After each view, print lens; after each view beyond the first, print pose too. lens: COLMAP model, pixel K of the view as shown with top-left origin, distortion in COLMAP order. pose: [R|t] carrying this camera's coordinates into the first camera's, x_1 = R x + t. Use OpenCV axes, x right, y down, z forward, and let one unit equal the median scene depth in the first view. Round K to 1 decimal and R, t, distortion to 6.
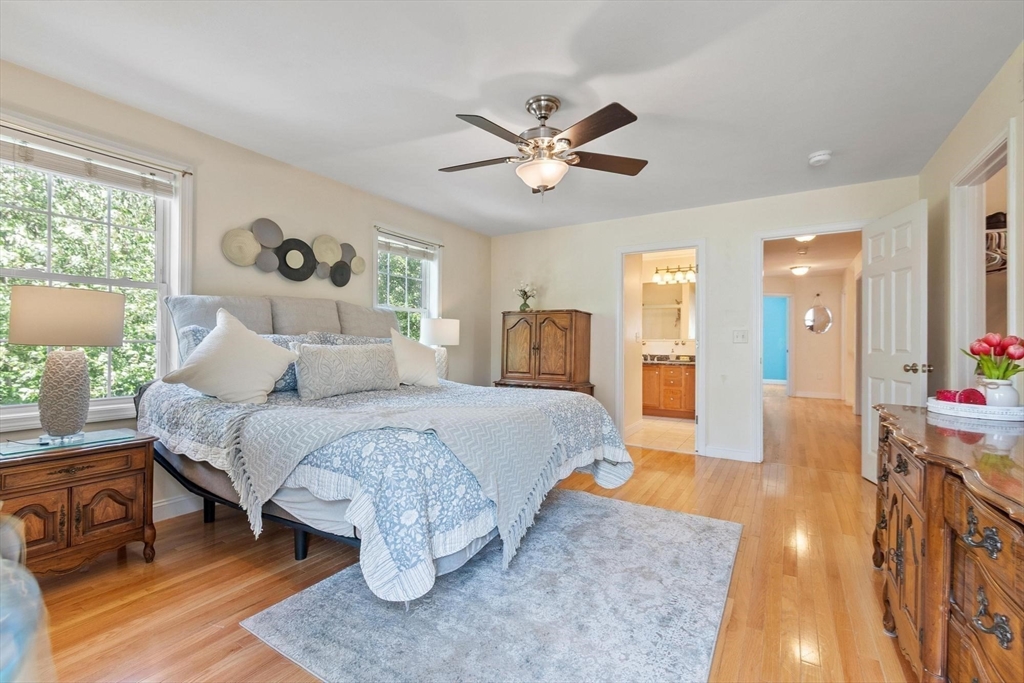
lens RADIAL K [[448.0, 0, 511.3], [0, 448.0, 341.7], [0, 0, 1]] dist [0.005134, 0.000121]
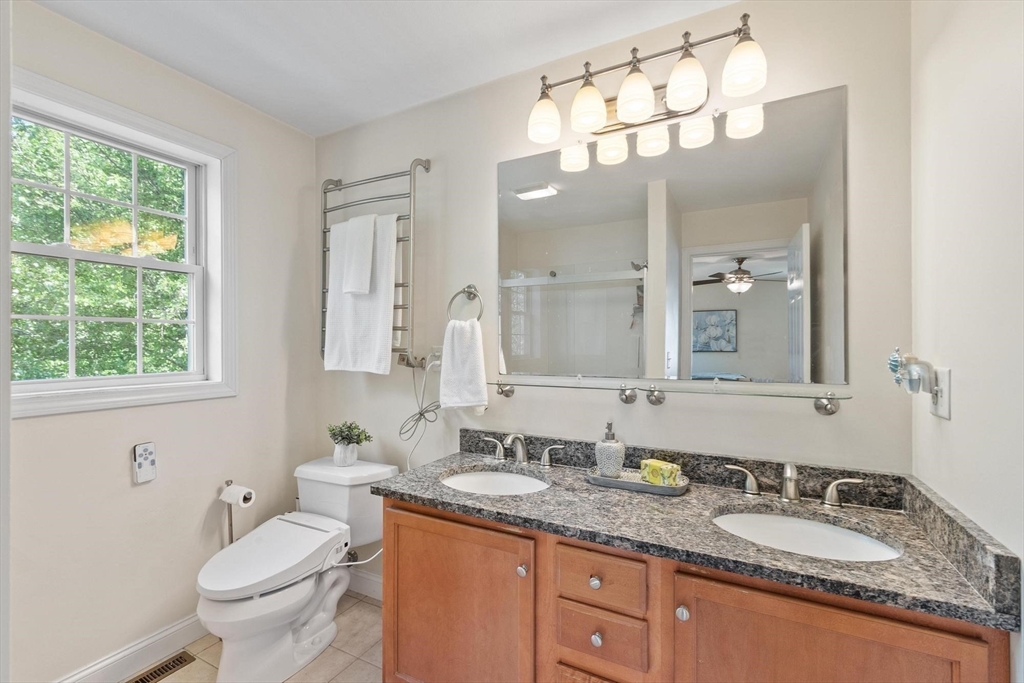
lens RADIAL K [[448.0, 0, 511.4], [0, 448.0, 341.1], [0, 0, 1]] dist [0.005134, 0.000121]
pose [[0.997143, -0.005045, 0.075374, 0.290474], [0.004919, 0.999986, 0.001859, -0.024902], [-0.075383, -0.001483, 0.997154, 0.770457]]
